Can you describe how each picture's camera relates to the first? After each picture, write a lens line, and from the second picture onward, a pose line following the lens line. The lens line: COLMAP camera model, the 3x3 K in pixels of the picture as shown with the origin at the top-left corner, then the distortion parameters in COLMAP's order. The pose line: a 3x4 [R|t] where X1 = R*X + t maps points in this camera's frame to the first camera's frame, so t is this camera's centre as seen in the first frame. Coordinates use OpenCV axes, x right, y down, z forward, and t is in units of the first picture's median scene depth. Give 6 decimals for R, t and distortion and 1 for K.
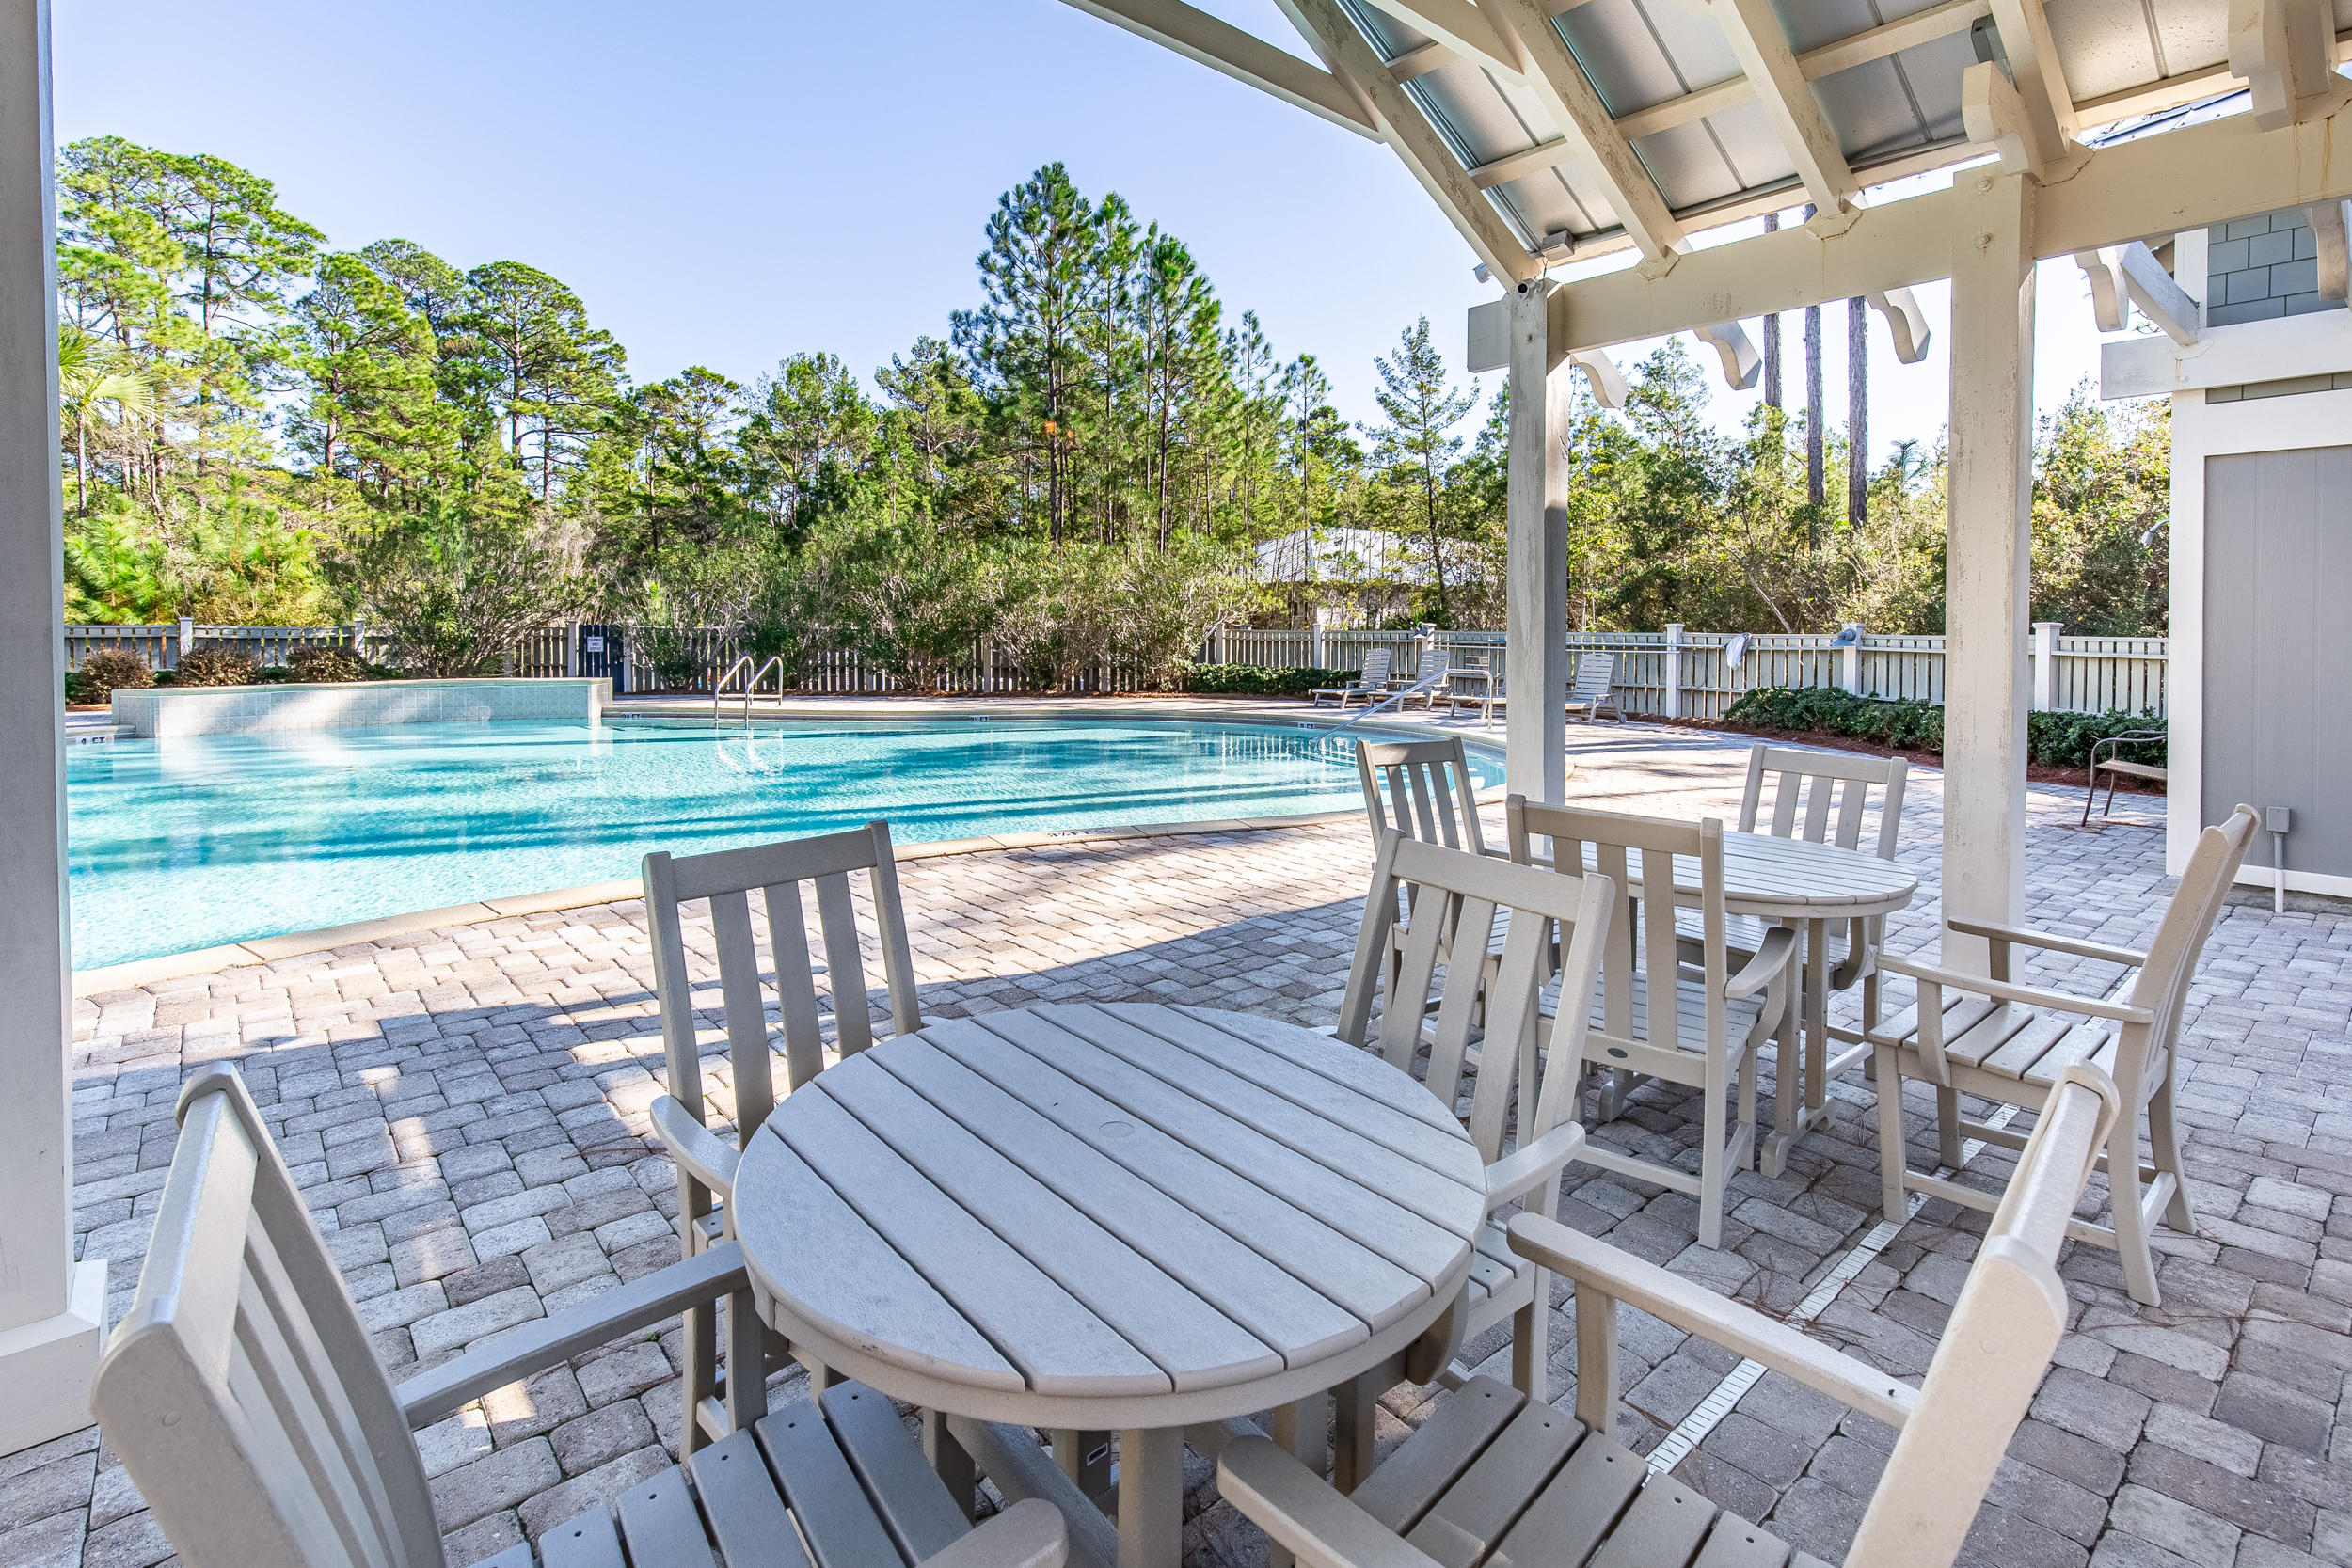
lens RADIAL K [[1091.5, 0, 1176.0], [0, 1091.5, 631.4], [0, 0, 1]] dist [-0.000499, -0.000286]
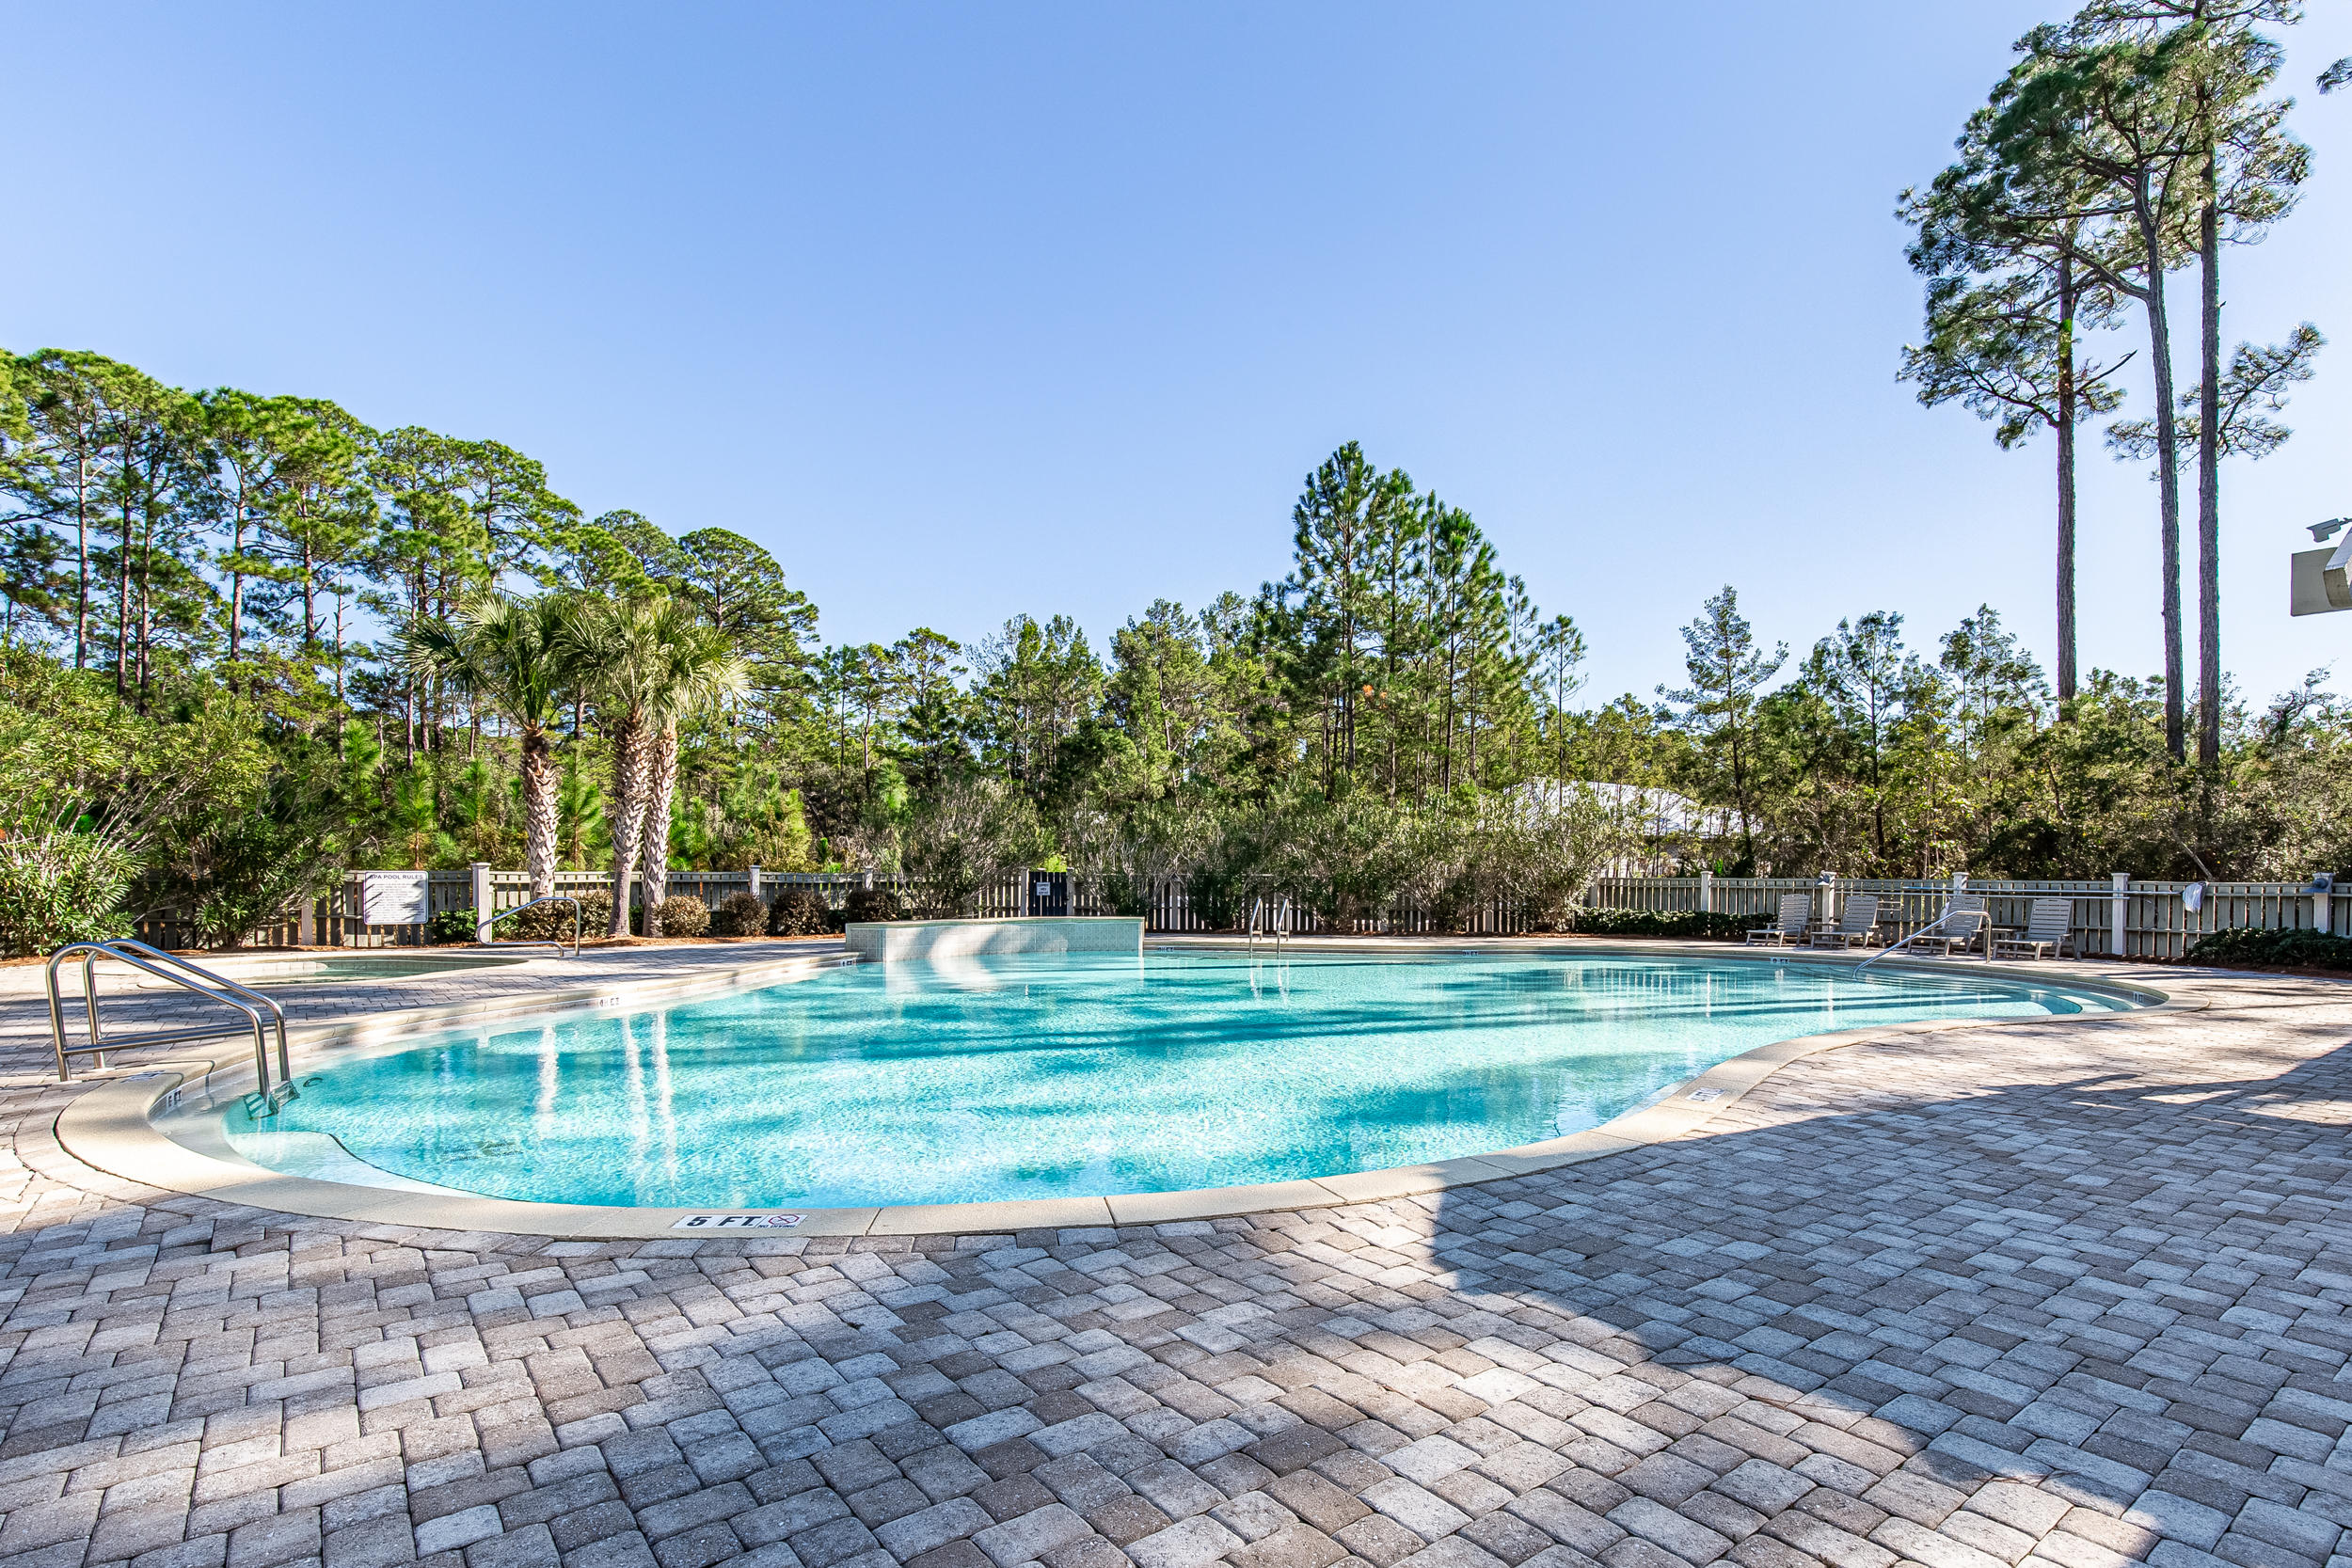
lens RADIAL K [[1109.3, 0, 1175.6], [0, 1109.3, 879.5], [0, 0, 1]] dist [-0.008724, 0.000193]
pose [[0.997913, 0.003239, -0.064493, -0.205418], [-0.003222, 0.999995, 0.000373, 0.000928], [0.064494, -0.000165, 0.997918, -0.097372]]
